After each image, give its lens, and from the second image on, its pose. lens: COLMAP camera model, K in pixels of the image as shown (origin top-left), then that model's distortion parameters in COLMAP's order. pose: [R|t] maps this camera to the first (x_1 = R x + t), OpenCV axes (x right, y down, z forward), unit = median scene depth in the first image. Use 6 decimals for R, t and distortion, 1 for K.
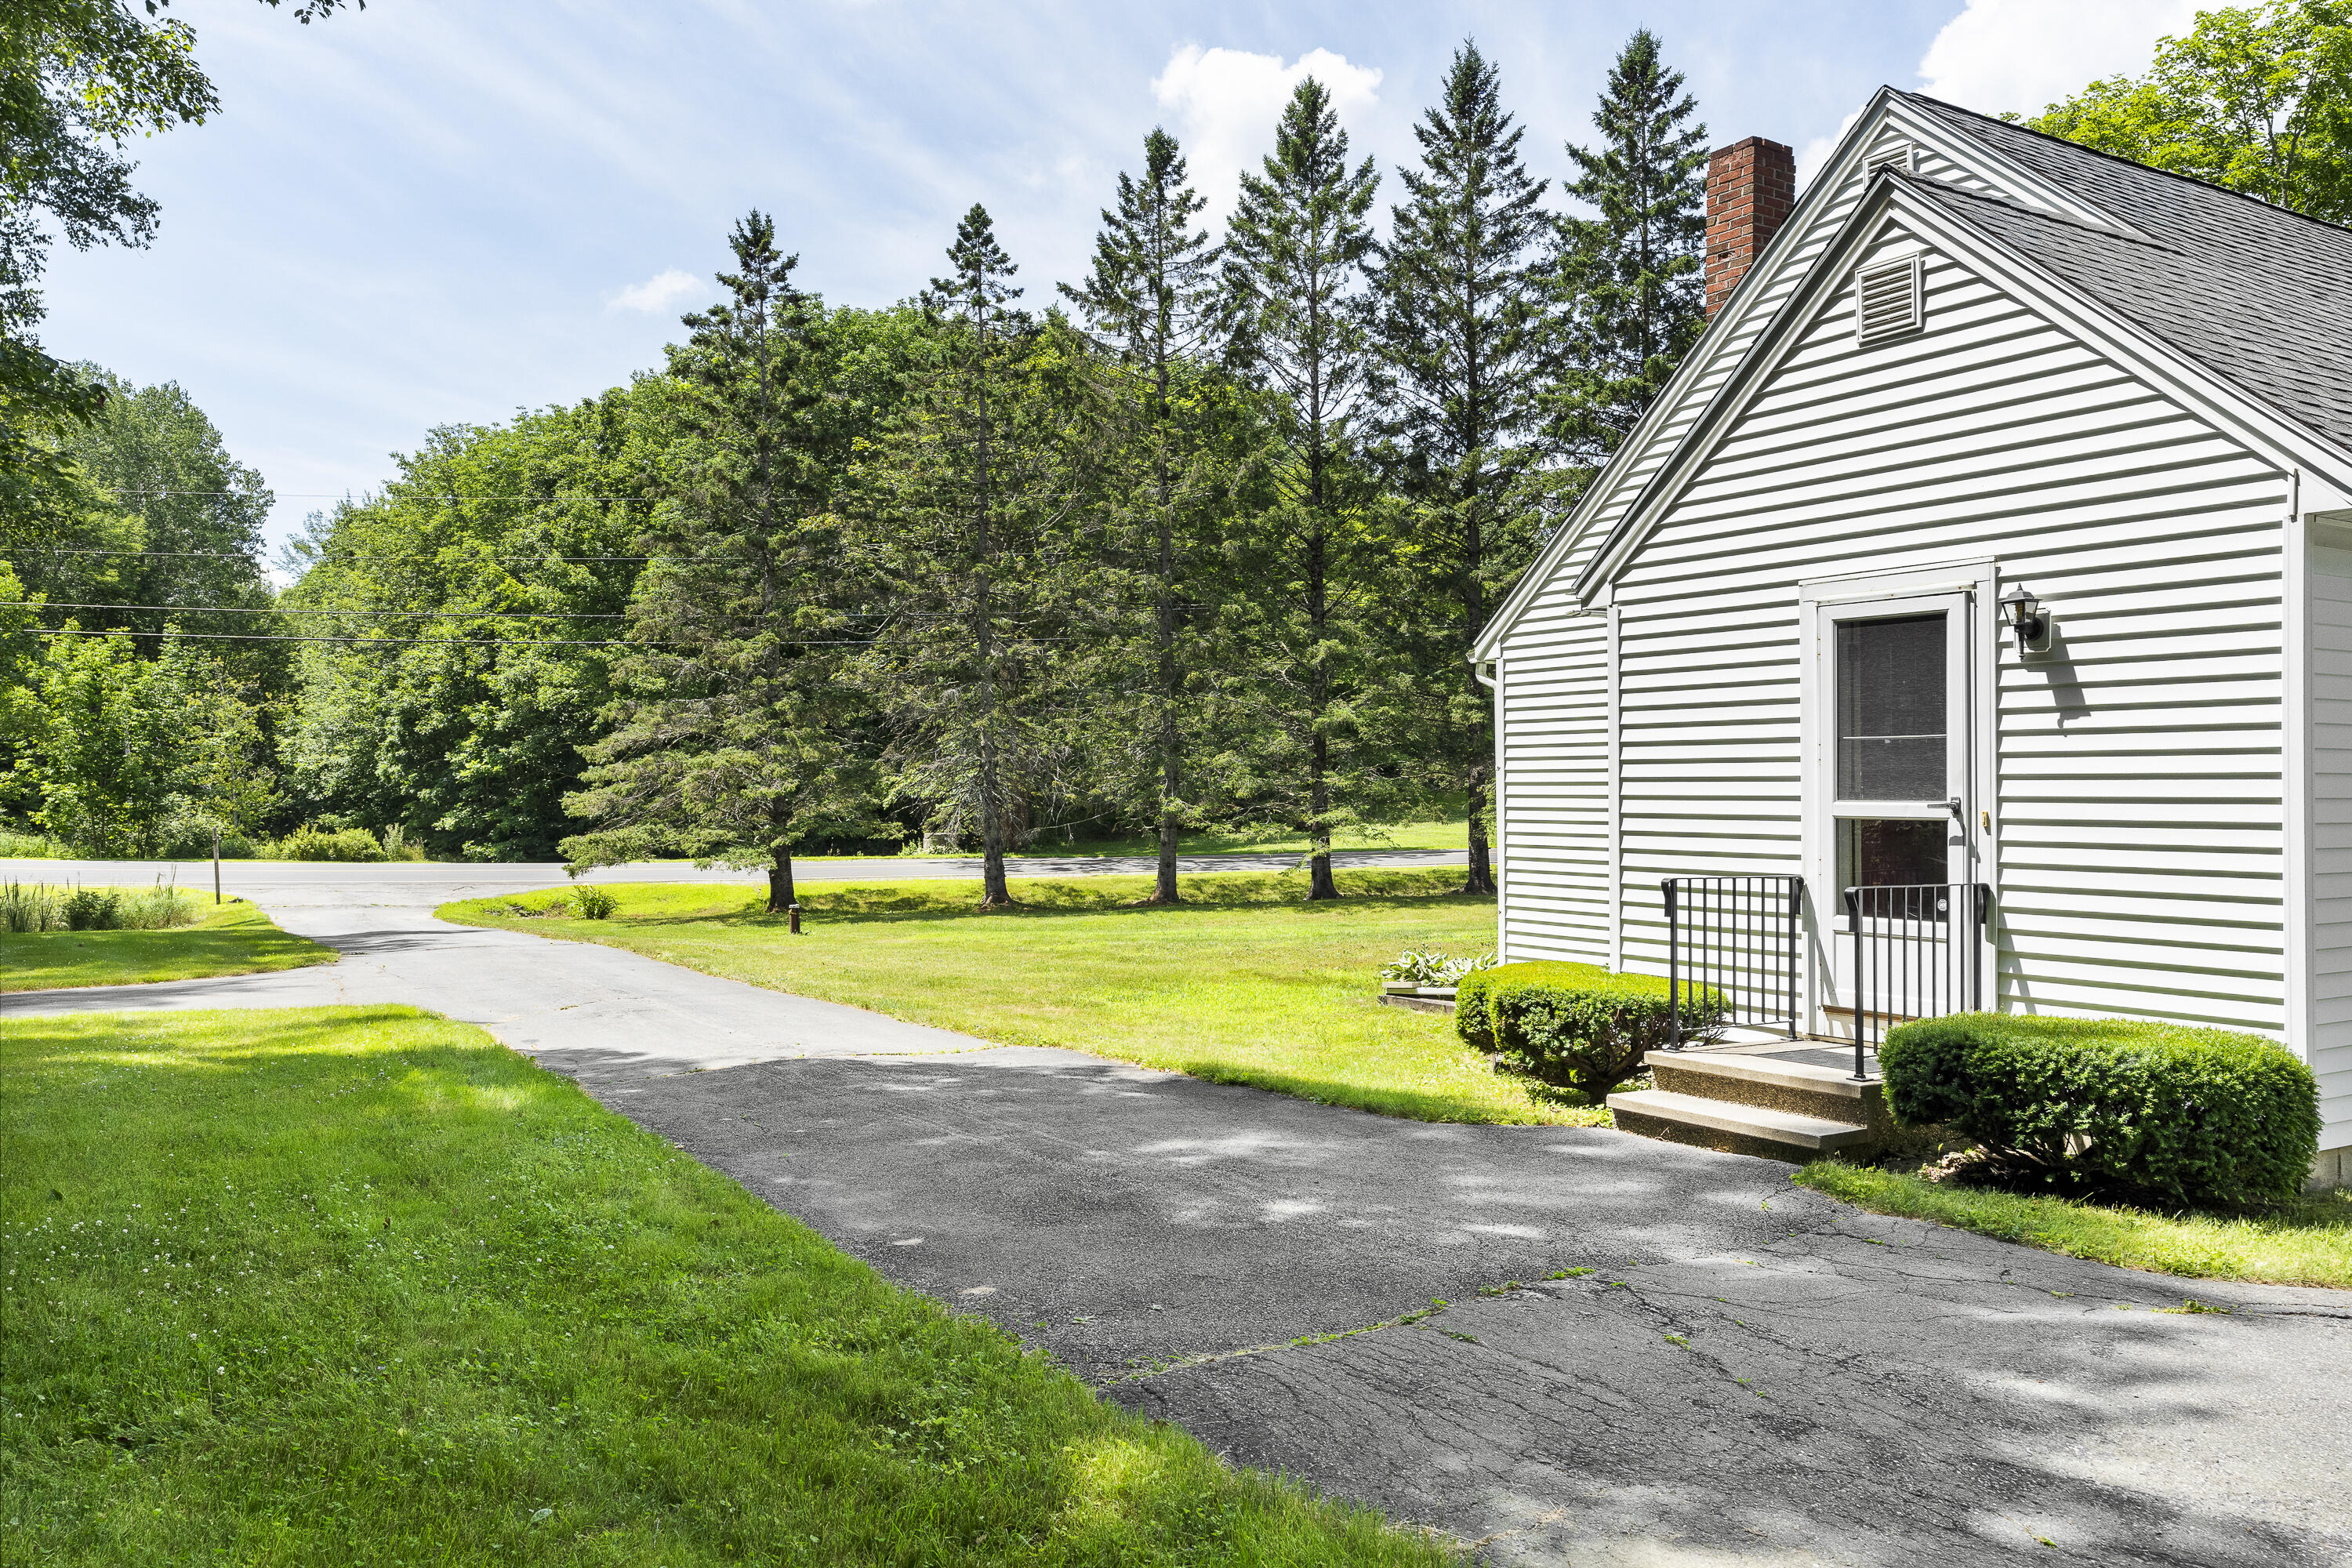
lens RADIAL K [[1781.9, 0, 1176.0], [0, 1781.9, 784.0], [0, 0, 1]] dist [-0.000036, 0.010140]
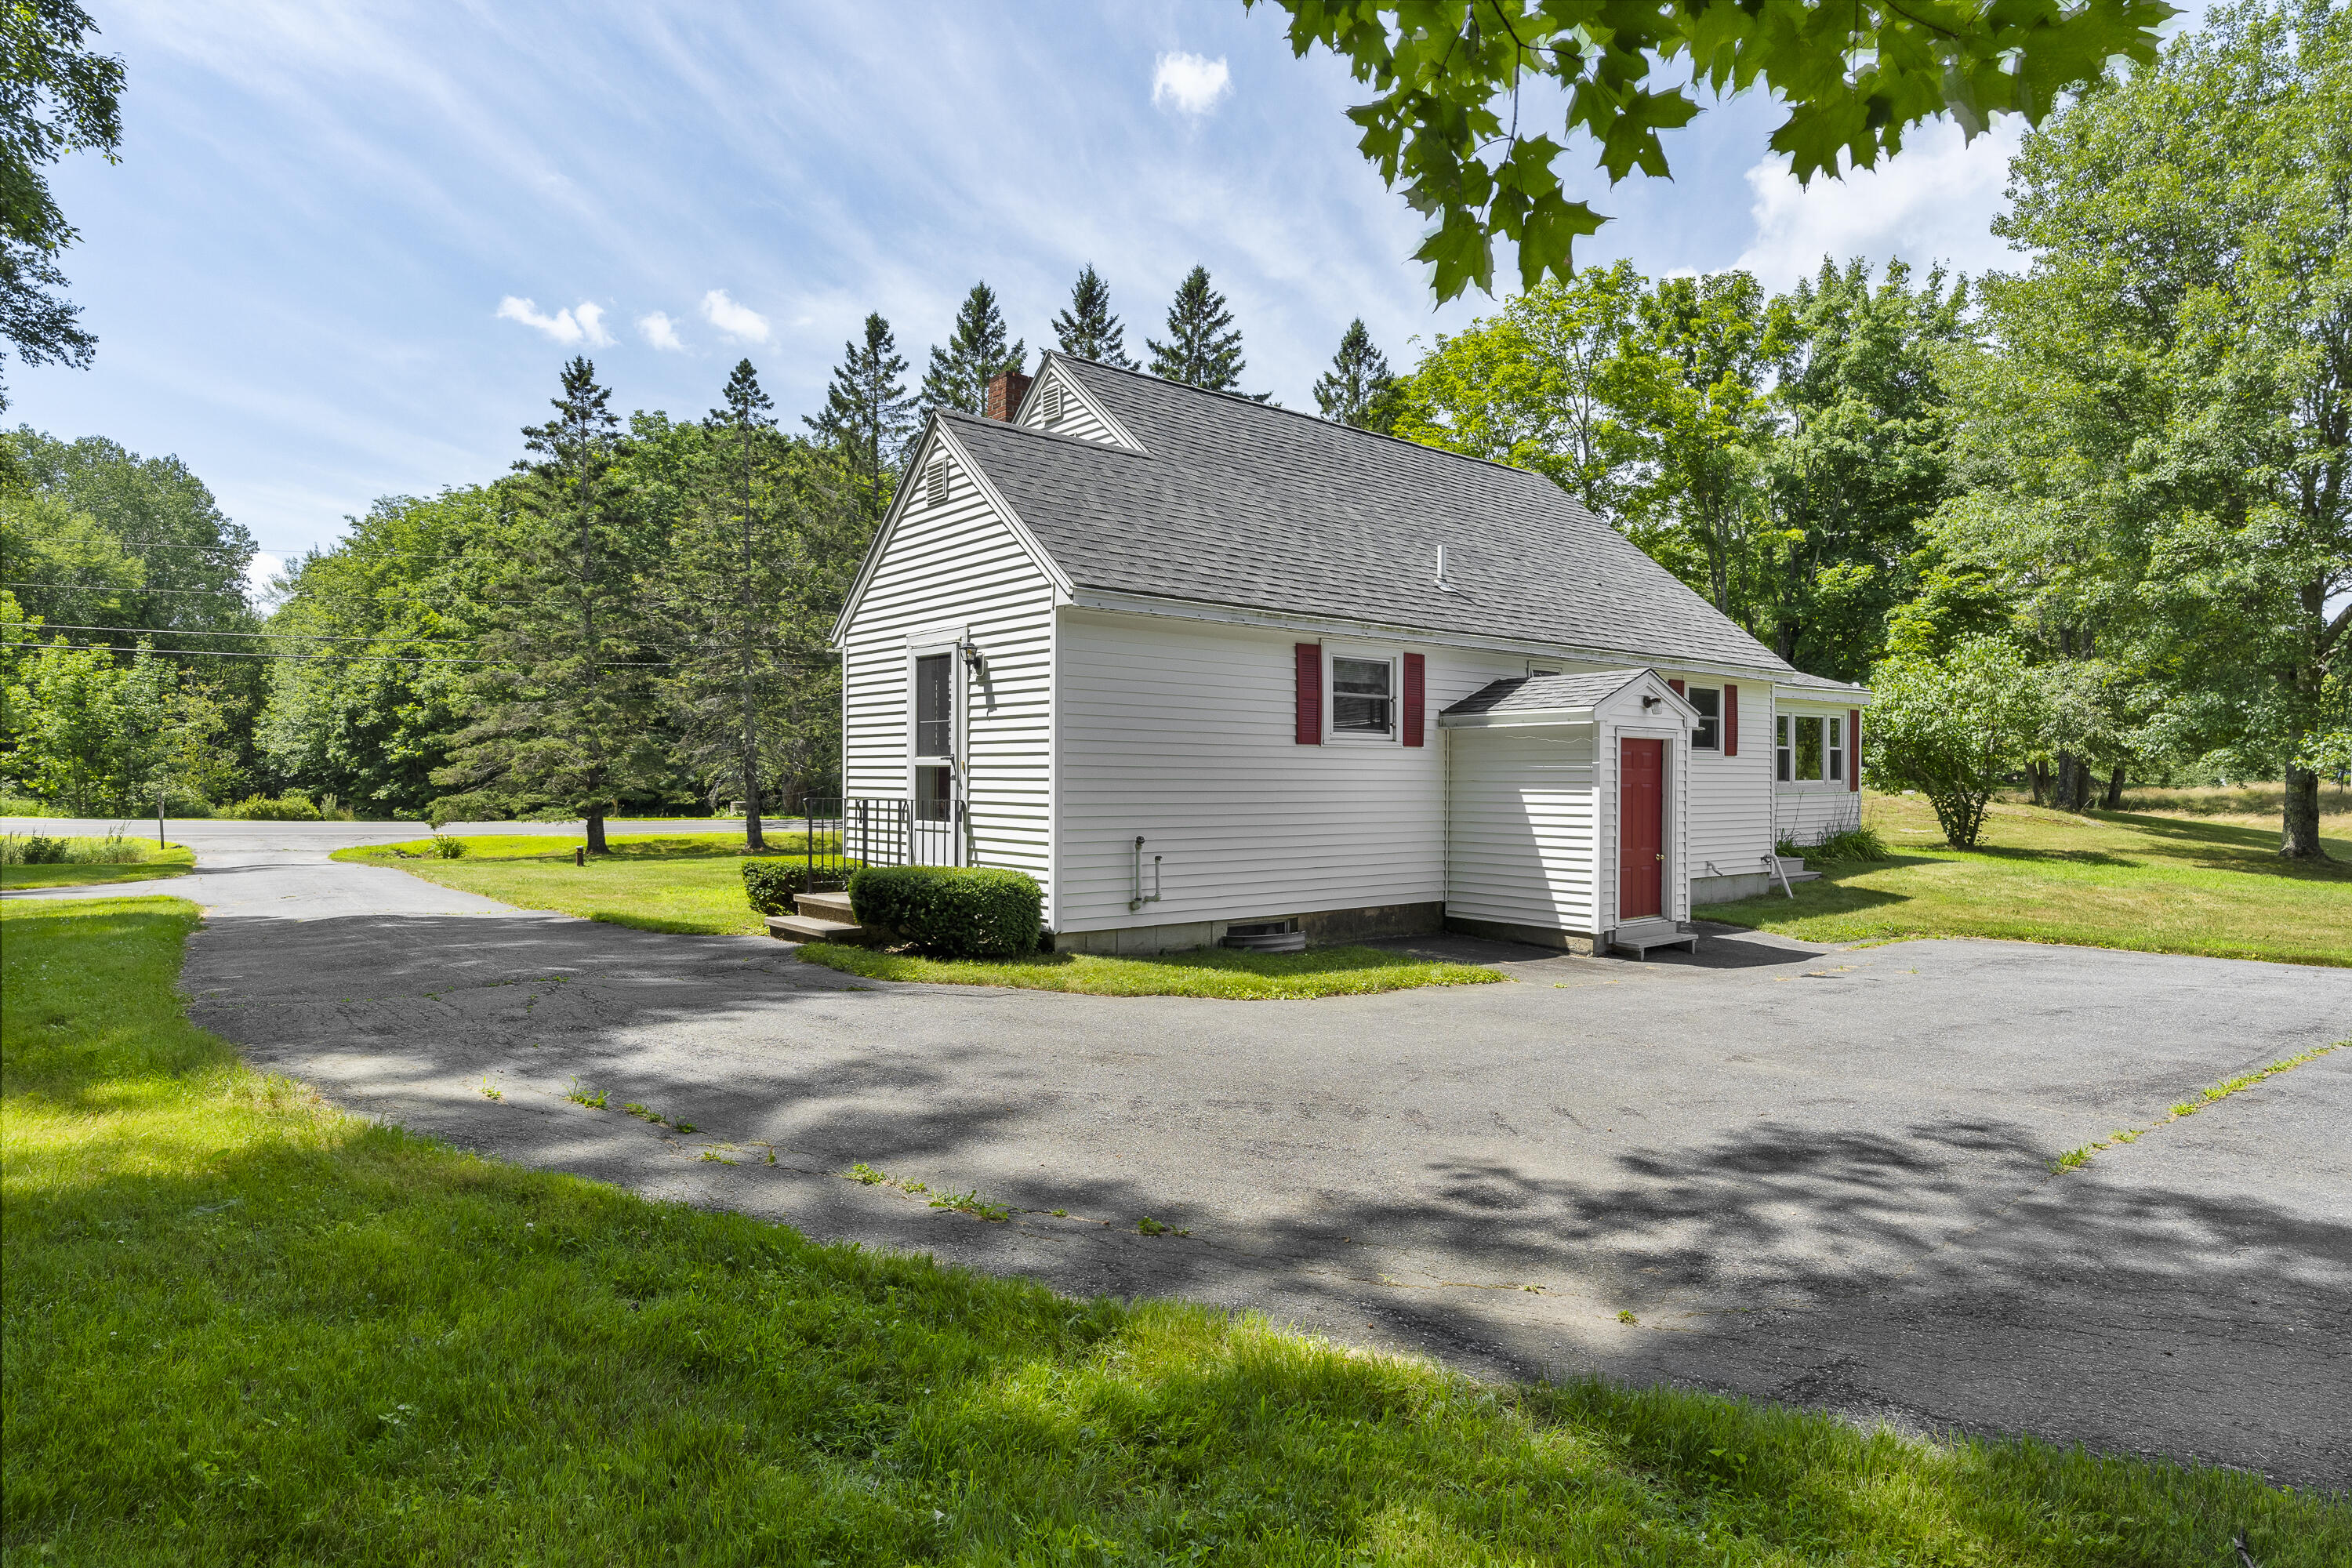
lens RADIAL K [[1288.3, 0, 1176.0], [0, 1288.3, 784.0], [0, 0, 1]] dist [-0.003322, -0.003689]
pose [[0.991105, 0.006960, 0.132900, 0.102237], [-0.007934, 0.999945, 0.006799, 0.005784], [-0.132845, -0.007793, 0.991106, -0.073680]]
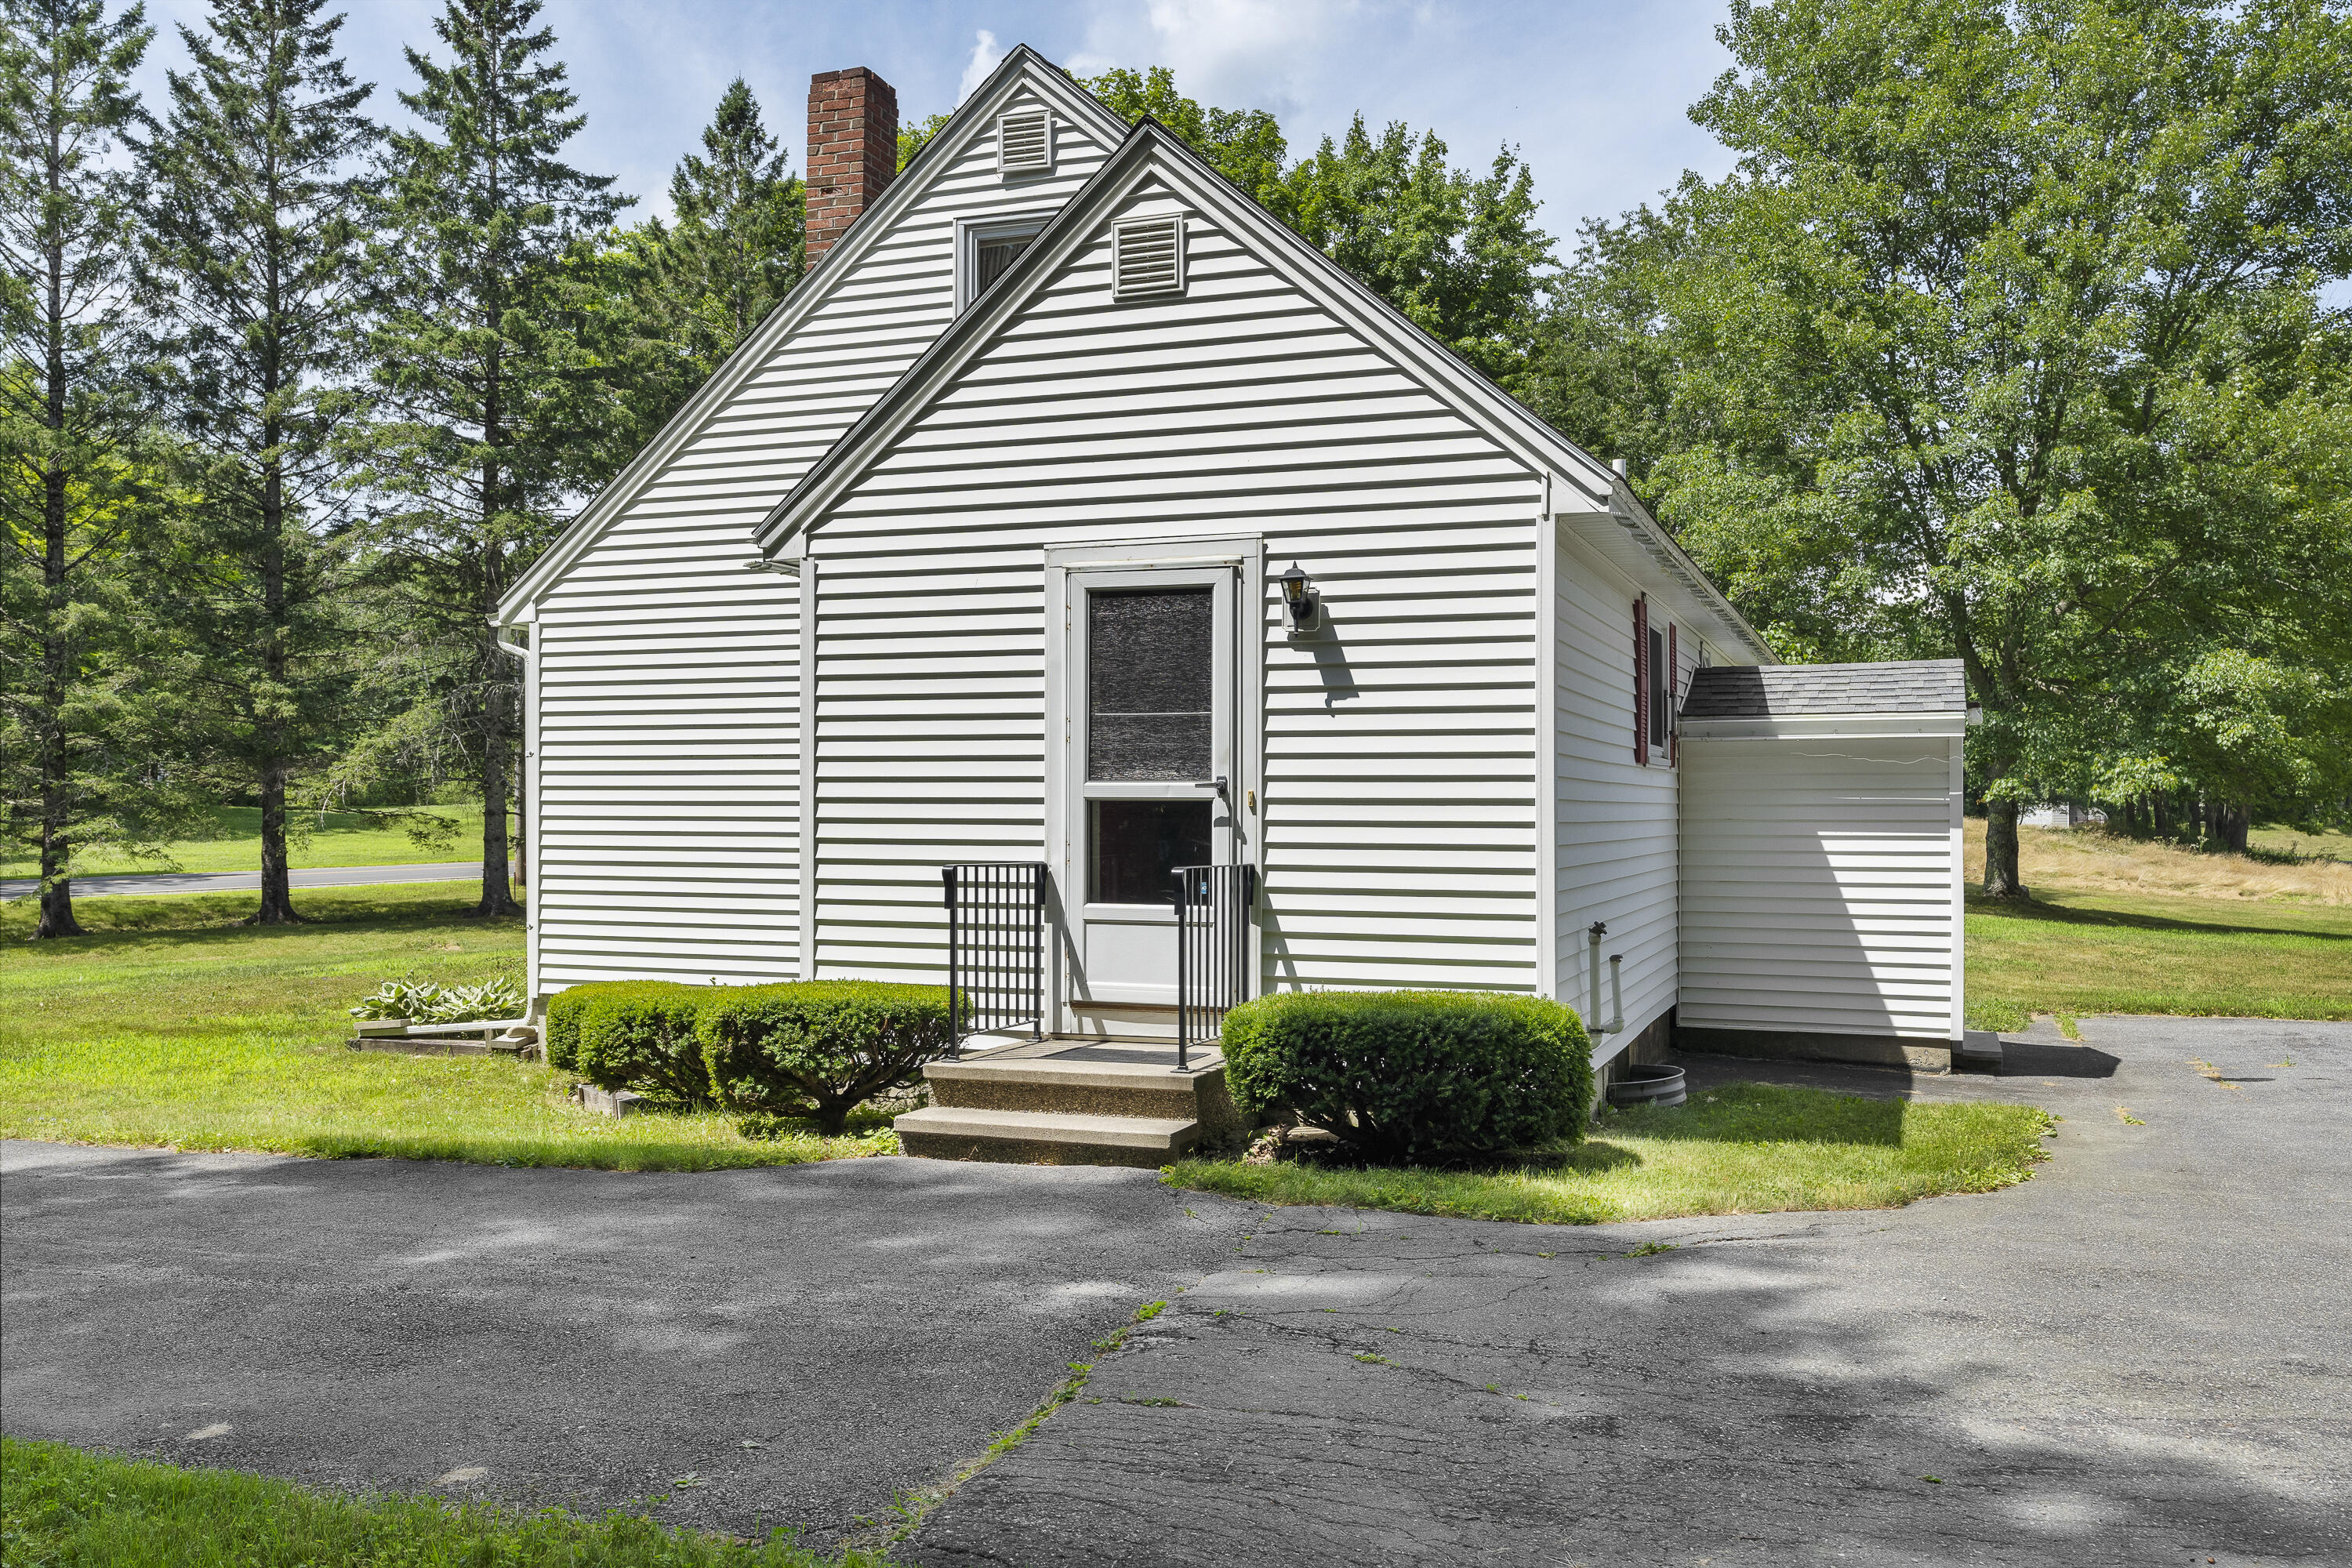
lens RADIAL K [[1922.2, 0, 1186.2], [0, 1922.2, 783.5], [0, 0, 1]] dist [0.004127, -0.000011]
pose [[0.790729, 0.012410, 0.612041, -0.046220], [-0.006250, 0.999906, -0.012199, 0.005045], [-0.612135, 0.005821, 0.790732, 0.037801]]
